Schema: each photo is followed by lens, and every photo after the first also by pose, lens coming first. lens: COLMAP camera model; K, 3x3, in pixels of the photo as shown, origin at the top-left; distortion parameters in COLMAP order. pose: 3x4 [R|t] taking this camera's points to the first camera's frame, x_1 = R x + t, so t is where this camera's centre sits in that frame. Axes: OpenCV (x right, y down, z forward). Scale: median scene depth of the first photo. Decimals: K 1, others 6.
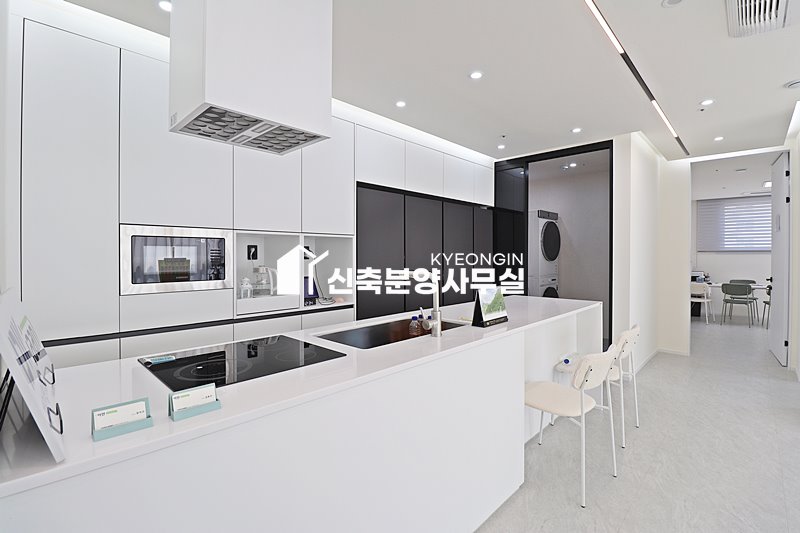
lens RADIAL K [[371.3, 0, 401.5], [0, 371.3, 259.1], [0, 0, 1]] dist [-0.001190, -0.011356]
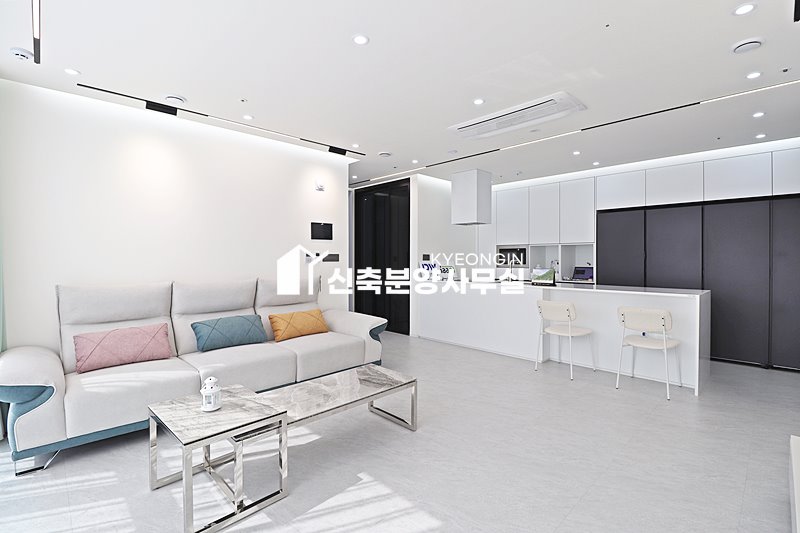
lens RADIAL K [[371.3, 0, 401.5], [0, 371.3, 259.1], [0, 0, 1]] dist [-0.001190, -0.011356]
pose [[-0.031453, 0.001511, -0.999504, 1.599382], [-0.011864, 0.999928, 0.001885, 0.019014], [0.999435, 0.011918, -0.031433, 0.172634]]
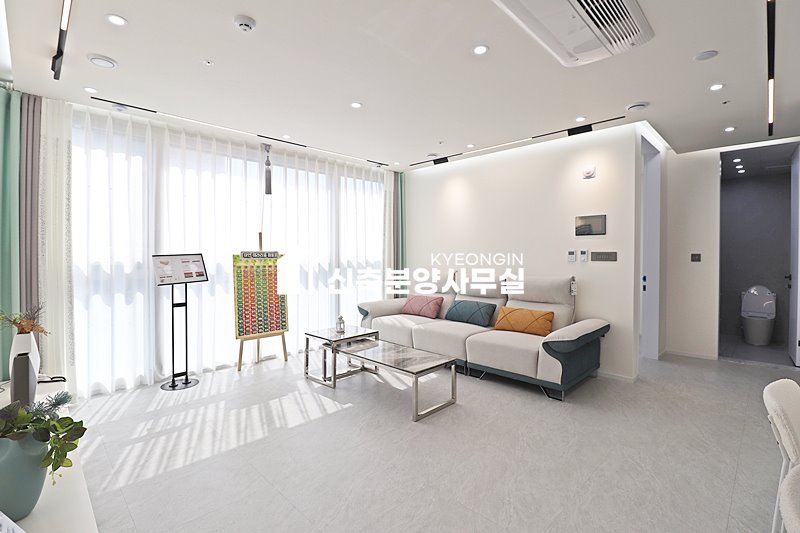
lens RADIAL K [[371.3, 0, 401.5], [0, 371.3, 259.1], [0, 0, 1]] dist [-0.001190, -0.011356]
pose [[-0.999794, -0.003061, 0.020055, 0.774021], [-0.002520, 0.999633, 0.026975, -0.002538], [-0.020130, 0.026919, -0.999435, 1.061978]]
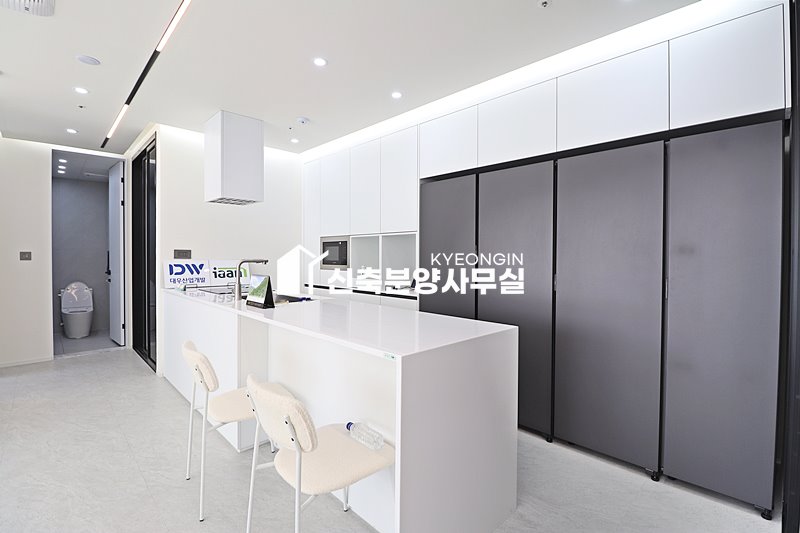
lens RADIAL K [[371.3, 0, 401.5], [0, 371.3, 259.1], [0, 0, 1]] dist [-0.001190, -0.011356]
pose [[-0.031480, 0.007065, -0.999479, 0.927684], [-0.016266, 0.999839, 0.007580, 0.007649], [0.999372, 0.016496, -0.031360, 0.991163]]
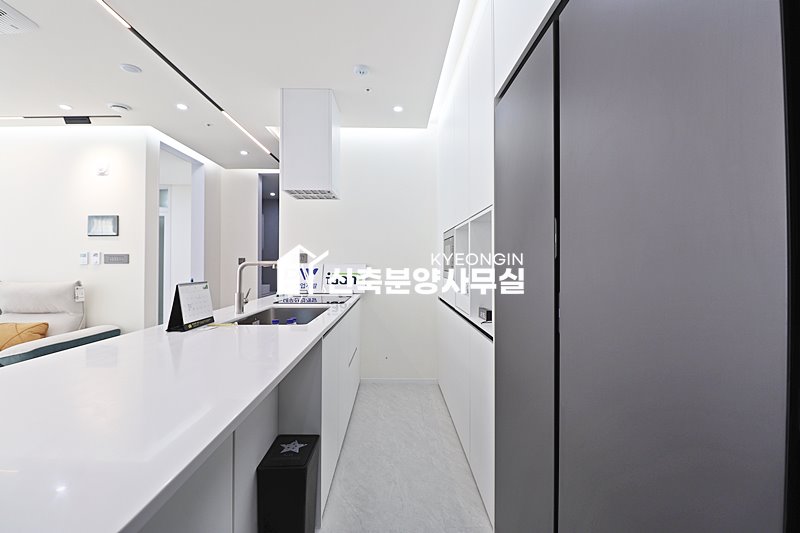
lens RADIAL K [[371.3, 0, 401.5], [0, 371.3, 259.1], [0, 0, 1]] dist [-0.001190, -0.011356]
pose [[-0.705520, -0.008176, -0.708643, 0.332060], [-0.009074, 0.999956, -0.002503, 0.015503], [0.708632, 0.004664, -0.705563, 1.280008]]
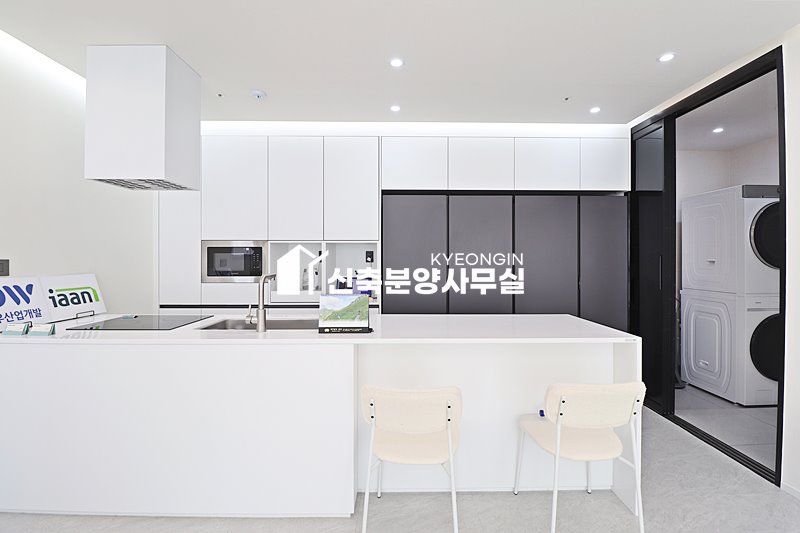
lens RADIAL K [[371.3, 0, 401.5], [0, 371.3, 259.1], [0, 0, 1]] dist [-0.001190, -0.011356]
pose [[0.702161, 0.001960, -0.712016, 0.683073], [-0.008581, 0.999947, -0.005709, -0.004956], [0.711967, 0.010118, 0.702140, 0.296168]]
